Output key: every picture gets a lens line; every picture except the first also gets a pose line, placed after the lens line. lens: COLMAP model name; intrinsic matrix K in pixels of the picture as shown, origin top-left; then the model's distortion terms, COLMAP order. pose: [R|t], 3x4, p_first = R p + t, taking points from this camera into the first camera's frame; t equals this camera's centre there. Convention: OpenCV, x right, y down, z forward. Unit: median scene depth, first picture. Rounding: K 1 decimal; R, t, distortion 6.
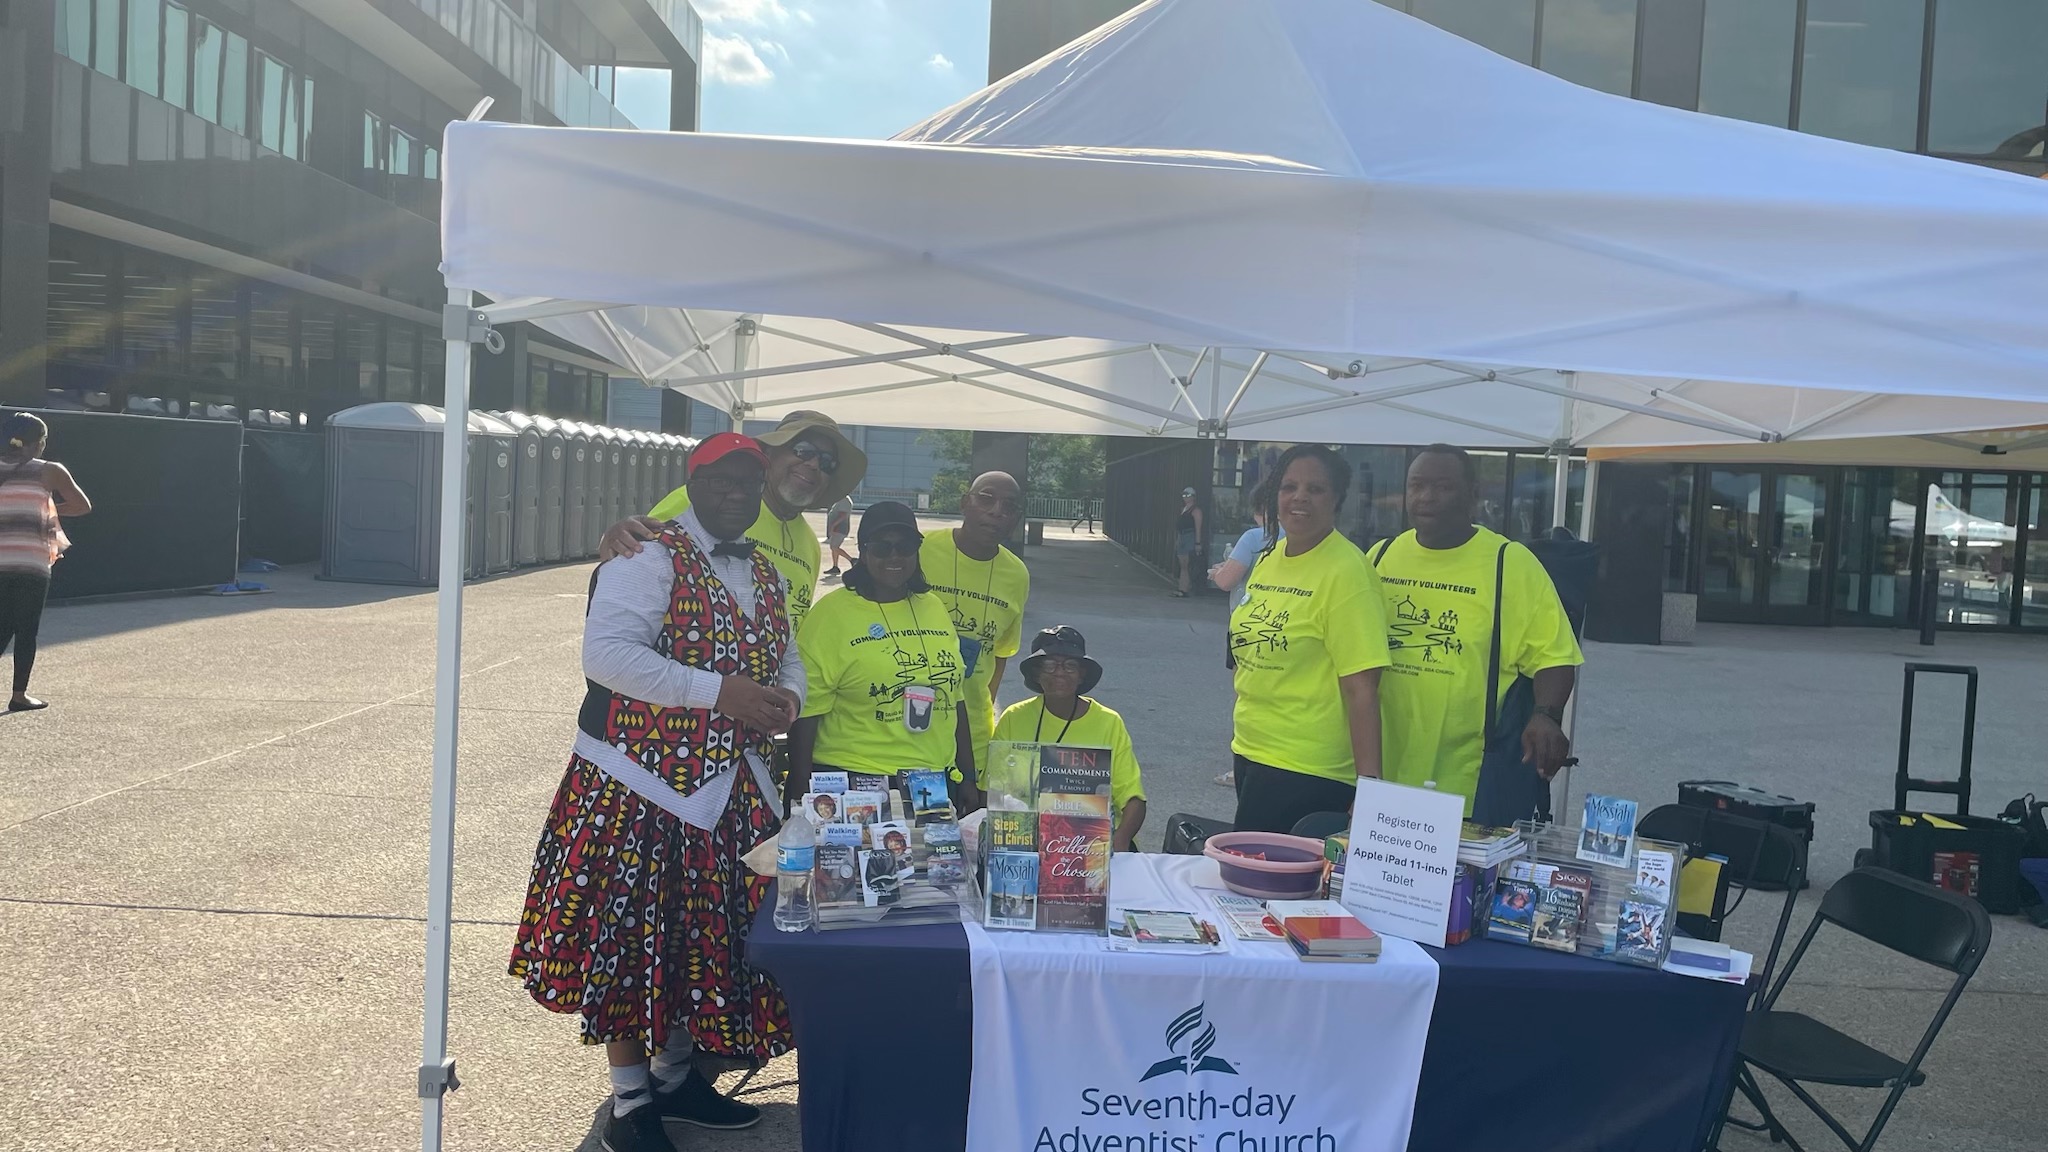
lens RADIAL K [[1547.1, 0, 1032.5], [0, 1547.1, 554.0], [0, 0, 1]] dist [0.091077, -0.126421]
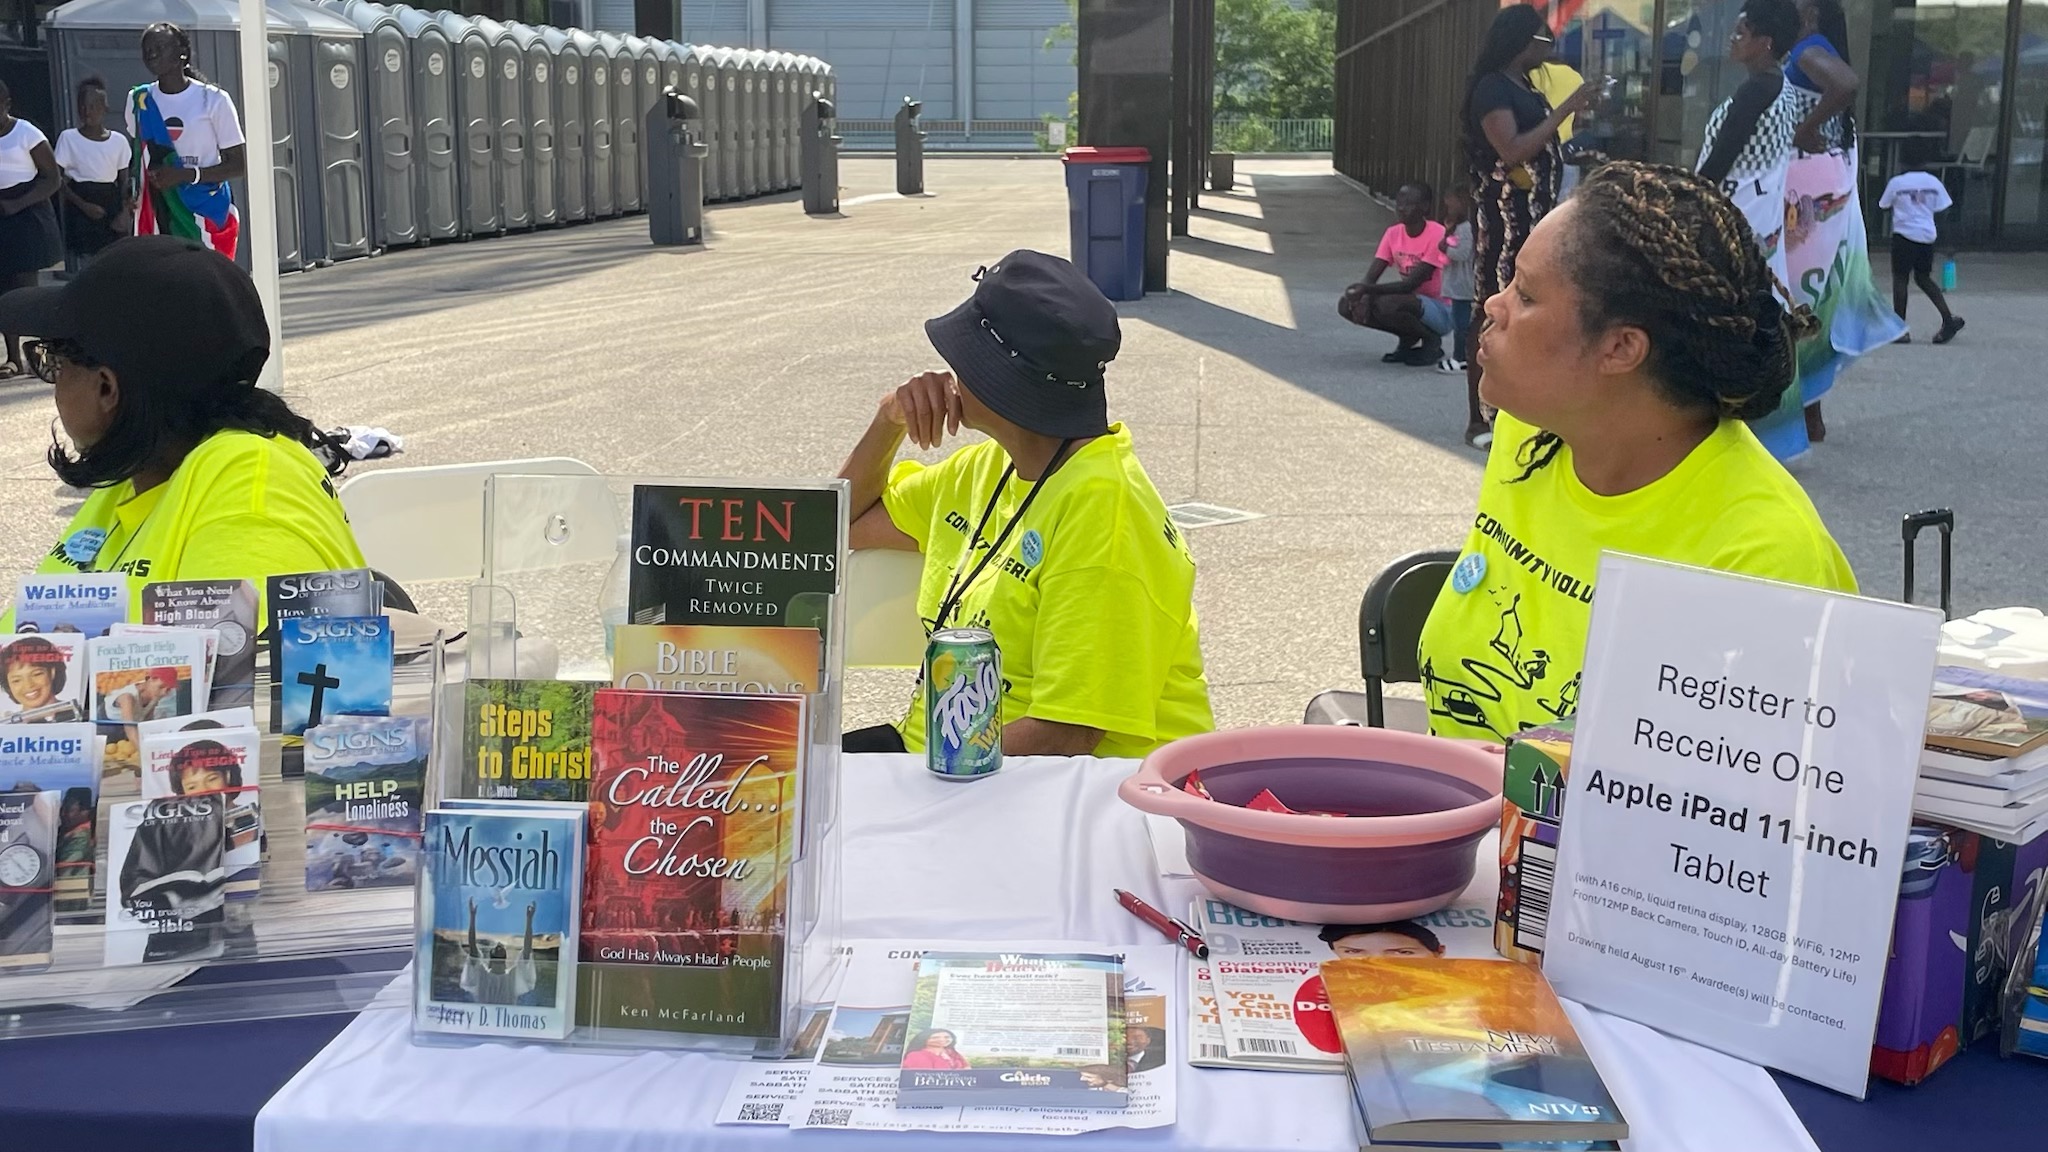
lens RADIAL K [[2271.4, 0, 1018.1], [0, 2271.4, 507.3], [0, 0, 1]] dist [0.064301, -0.006305]
pose [[0.989587, -0.023880, -0.141939, 0.157116], [0.041387, 0.991704, 0.121698, 0.071283], [0.137856, -0.126305, 0.982366, 0.520511]]
